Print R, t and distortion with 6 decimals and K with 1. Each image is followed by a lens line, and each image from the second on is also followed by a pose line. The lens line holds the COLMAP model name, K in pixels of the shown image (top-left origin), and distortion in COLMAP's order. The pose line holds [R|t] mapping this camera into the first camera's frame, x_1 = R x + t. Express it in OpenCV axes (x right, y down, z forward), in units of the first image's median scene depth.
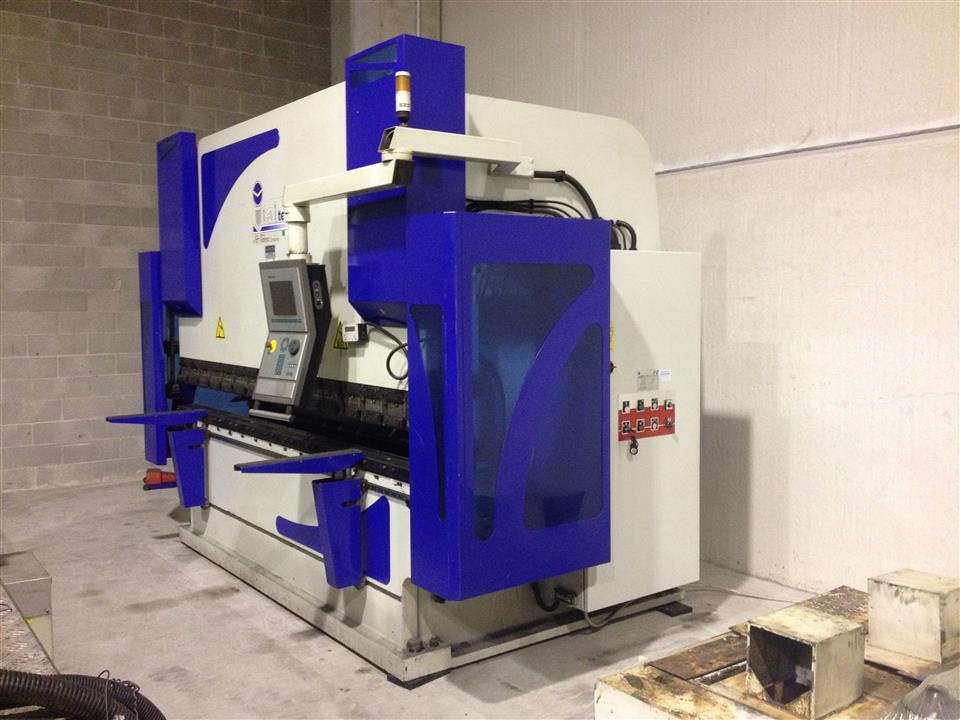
lens RADIAL K [[906.6, 0, 475.7], [0, 906.6, 361.4], [0, 0, 1]] dist [-0.011014, 0.000000]
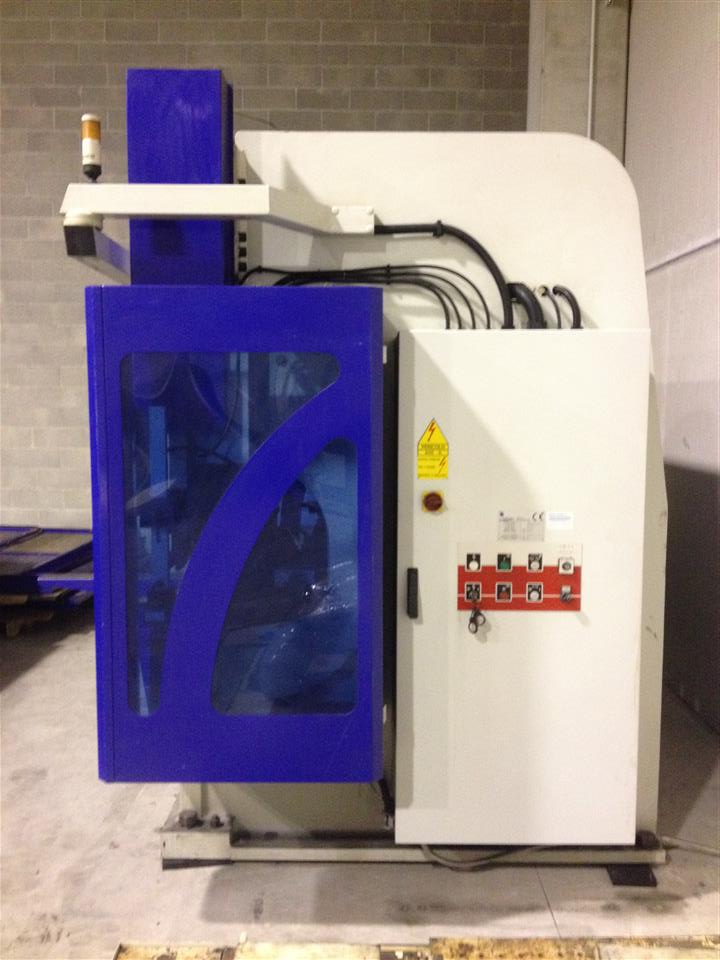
lens RADIAL K [[906.6, 0, 360.4], [0, 906.6, 483.3], [0, 0, 1]] dist [-0.011014, 0.000000]
pose [[0.801360, 0.066934, -0.594426, 0.497700], [-0.052717, 0.997756, 0.041282, -0.031968], [0.595855, -0.001746, 0.803090, 0.405432]]
